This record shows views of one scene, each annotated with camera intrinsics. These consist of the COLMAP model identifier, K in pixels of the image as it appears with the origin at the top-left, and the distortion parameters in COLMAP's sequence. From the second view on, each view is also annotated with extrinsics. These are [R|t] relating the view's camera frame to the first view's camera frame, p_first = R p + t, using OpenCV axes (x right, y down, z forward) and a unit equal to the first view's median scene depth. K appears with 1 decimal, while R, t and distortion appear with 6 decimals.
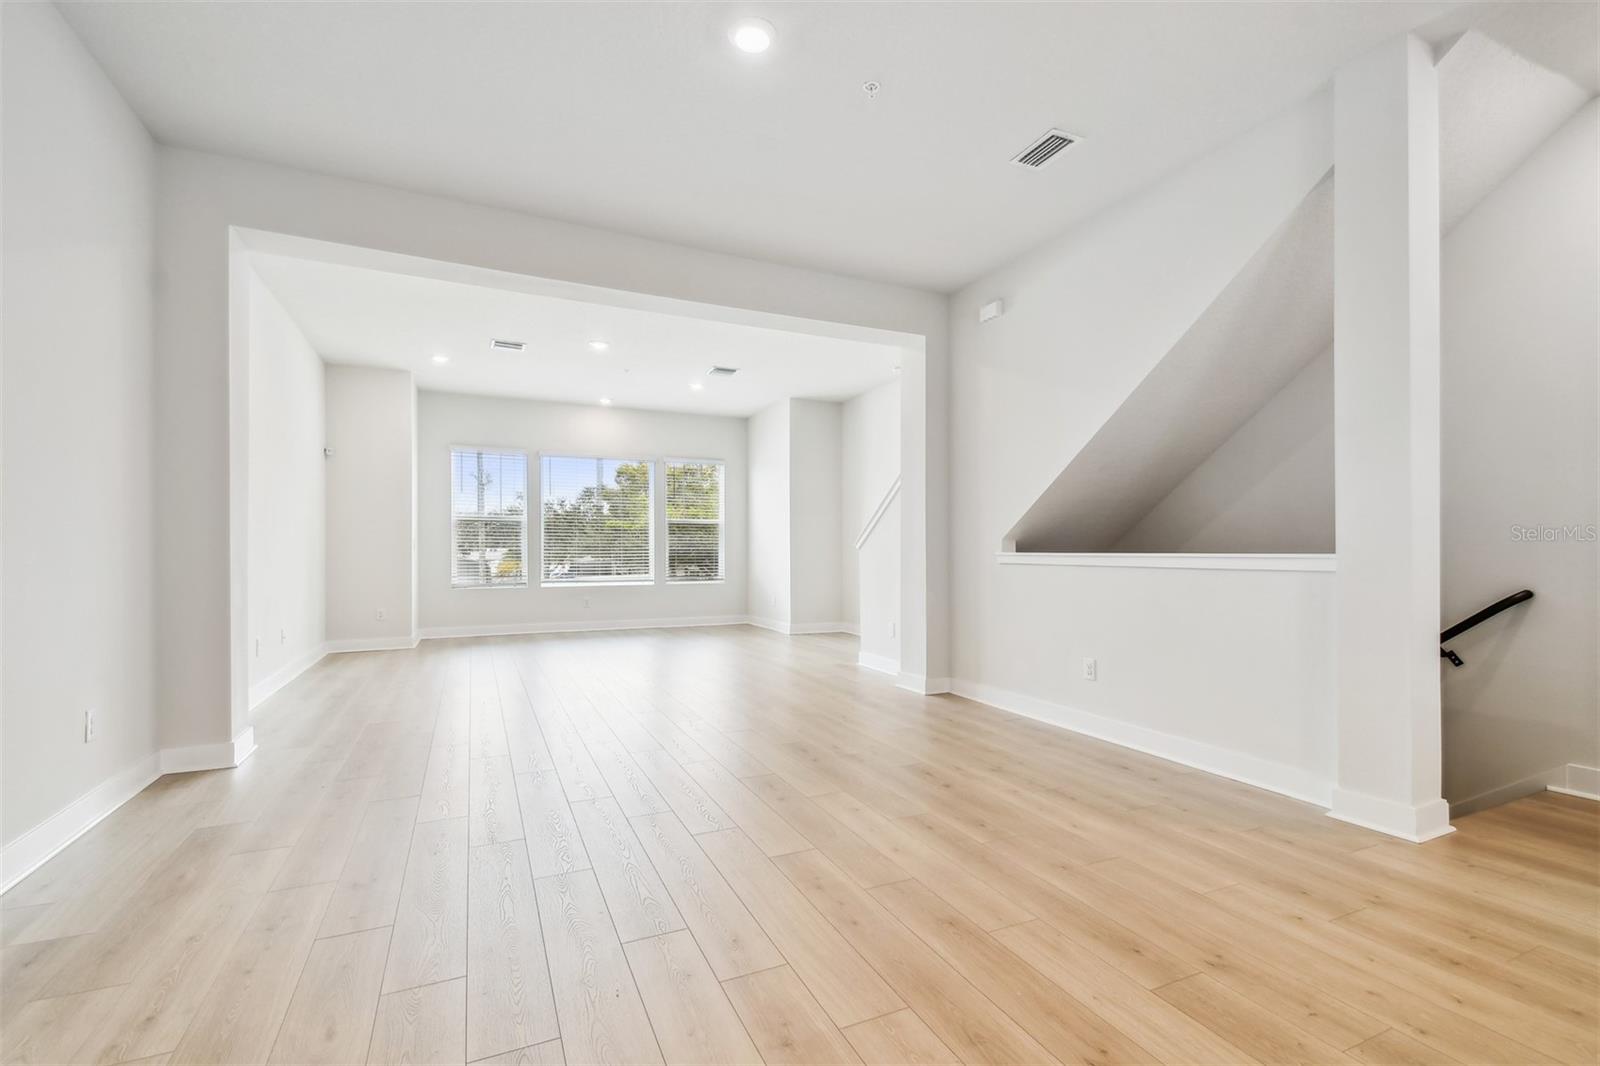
lens RADIAL K [[706.9, 0, 805.7], [0, 706.9, 550.3], [0, 0, 1]] dist [0.041171, -0.018780]
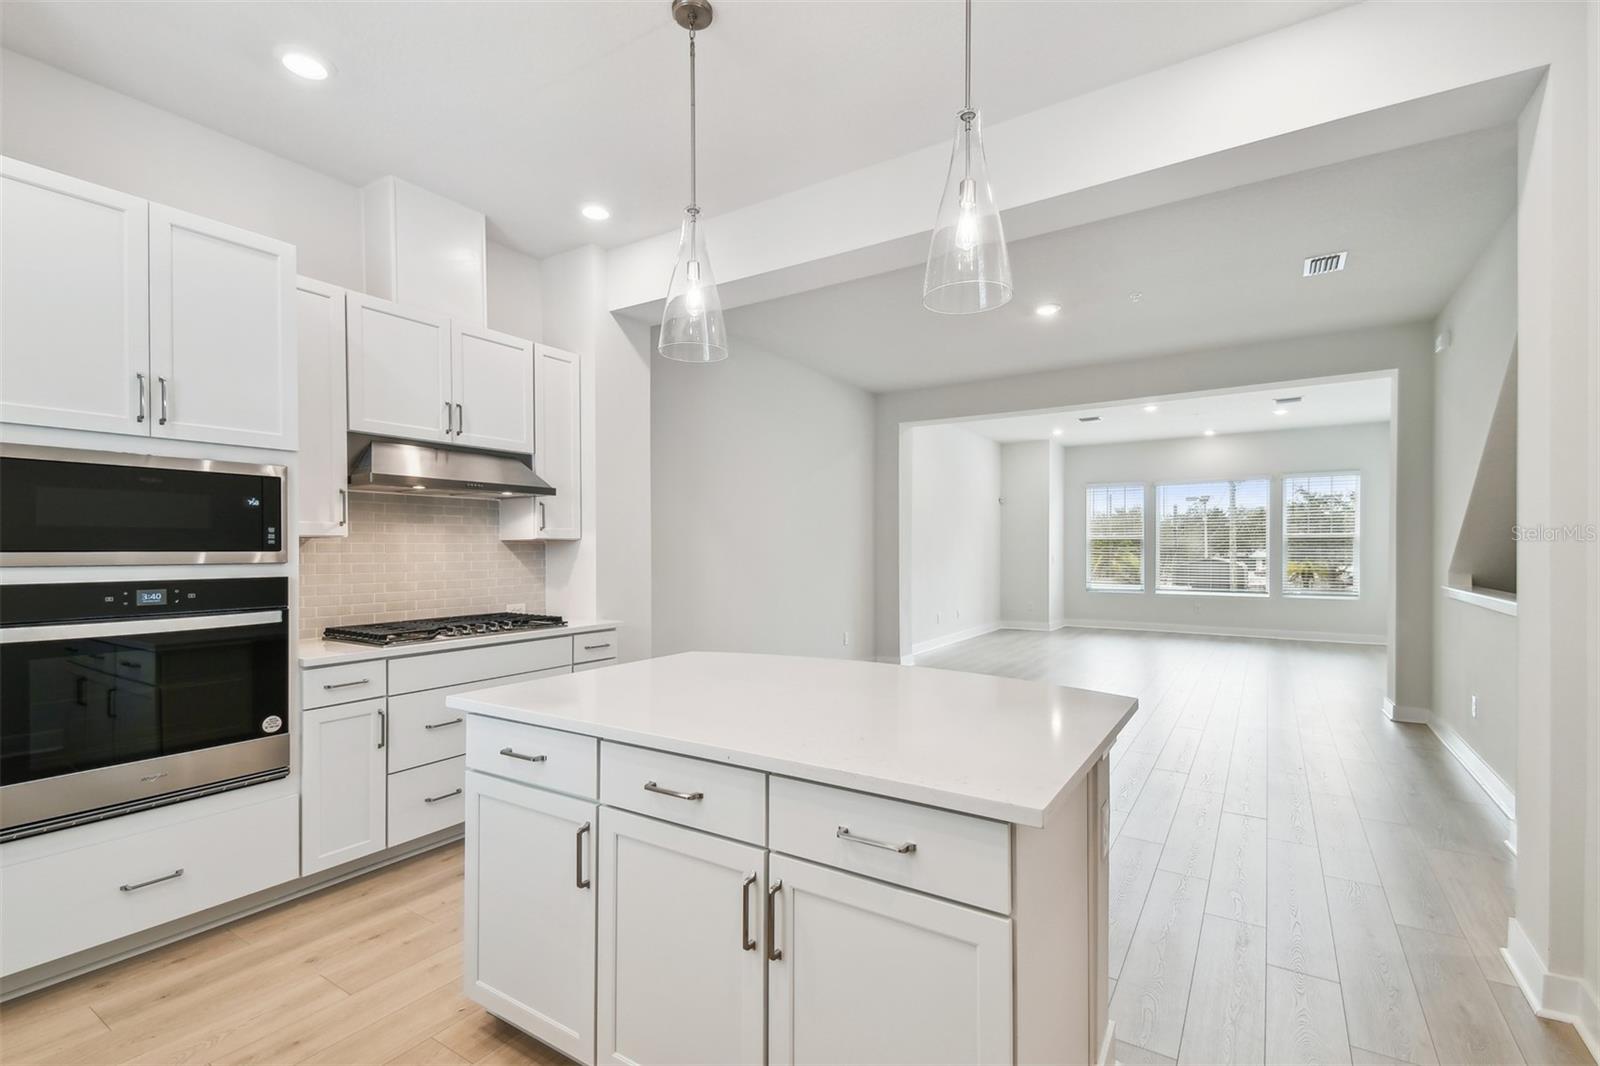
lens RADIAL K [[706.9, 0, 805.6], [0, 706.9, 555.7], [0, 0, 1]] dist [0.041171, -0.018780]
pose [[0.529665, 0.008122, -0.848168, 0.409988], [0.001919, 0.999940, 0.010773, -0.032656], [0.848205, -0.007334, 0.529618, -0.183396]]
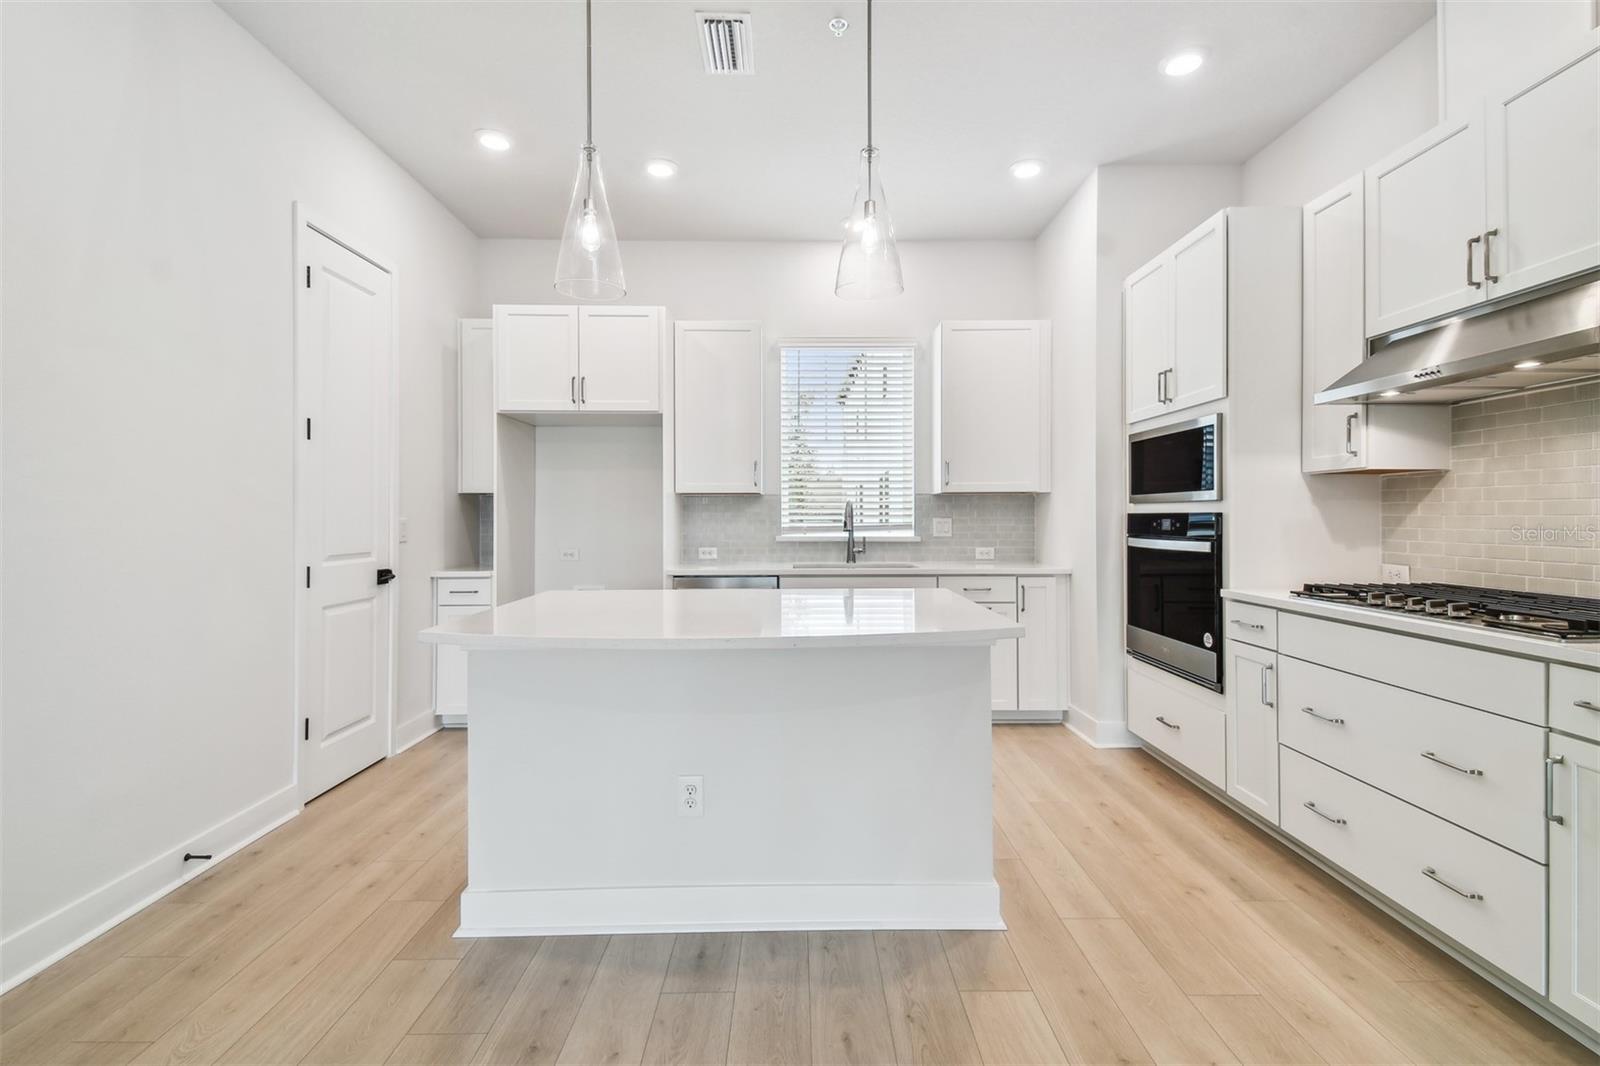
lens RADIAL K [[706.9, 0, 802.5], [0, 706.9, 517.9], [0, 0, 1]] dist [0.041171, -0.018780]
pose [[-0.910303, 0.002033, 0.413936, 0.038536], [0.002538, 0.999997, 0.000668, -0.017588], [-0.413934, 0.001659, -0.910306, 0.217183]]
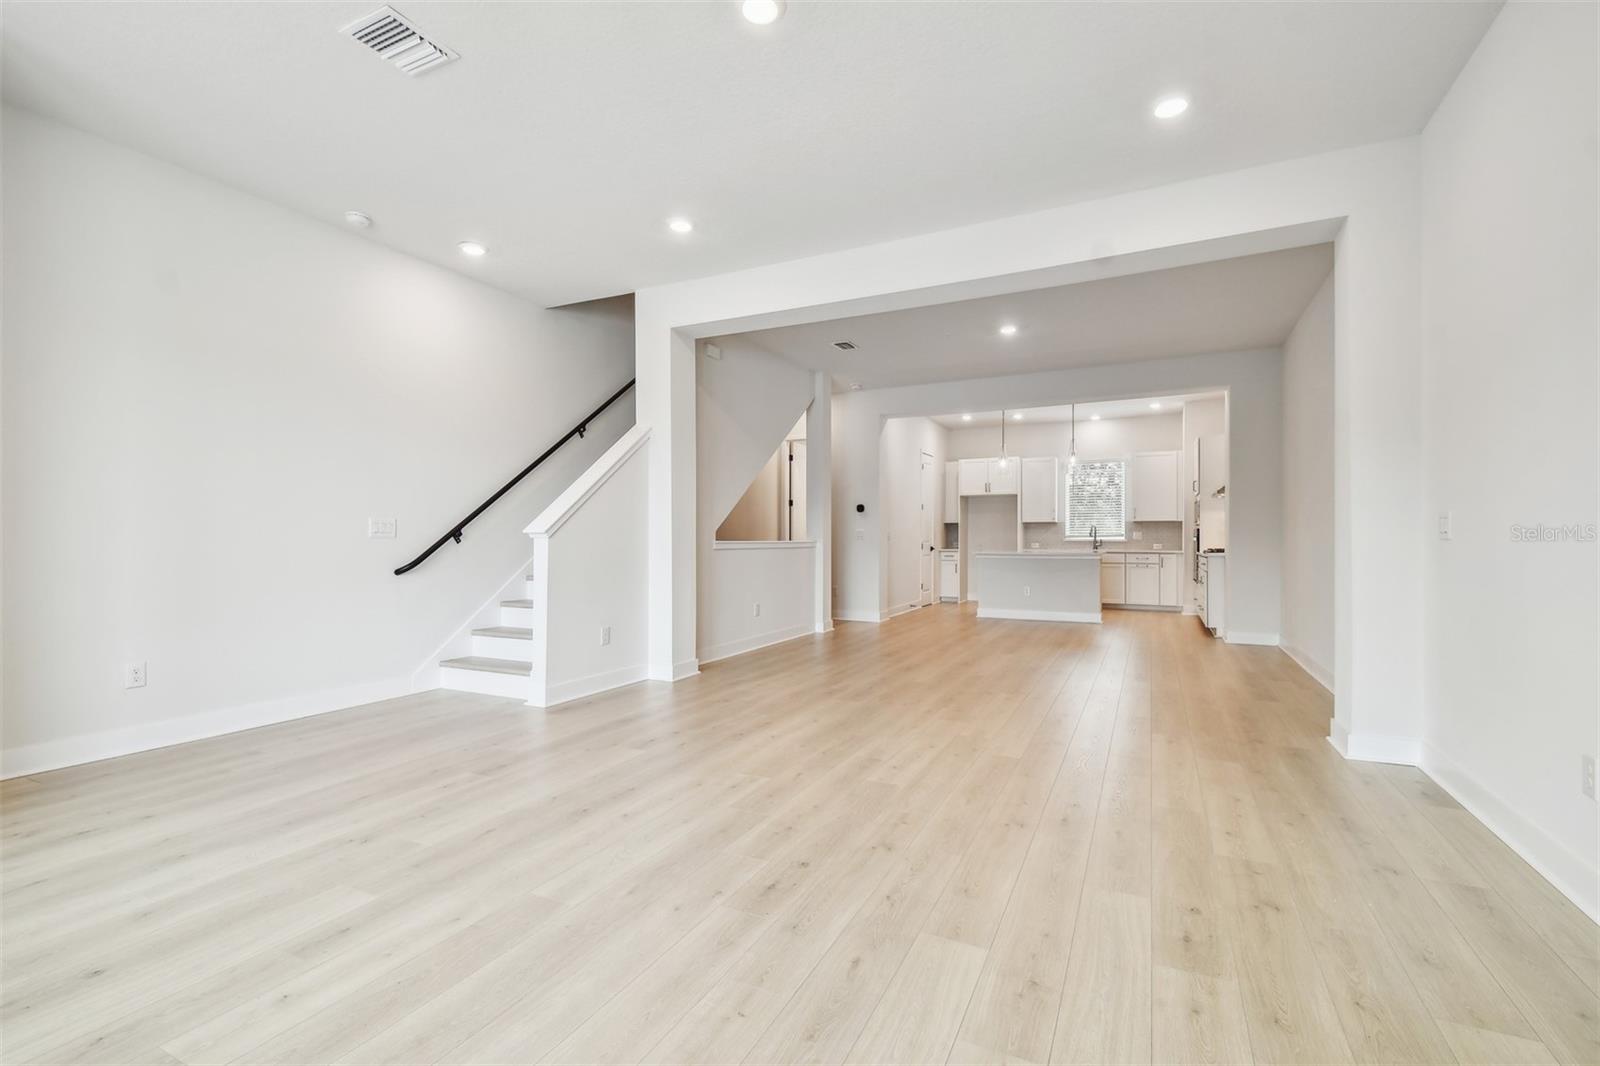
lens RADIAL K [[706.9, 0, 804.4], [0, 706.9, 538.1], [0, 0, 1]] dist [0.041171, -0.018780]
pose [[-0.626417, -0.000168, 0.779488, -0.525419], [-0.002036, 0.999997, -0.001421, -0.000441], [-0.779485, -0.002477, -0.626415, 1.057375]]
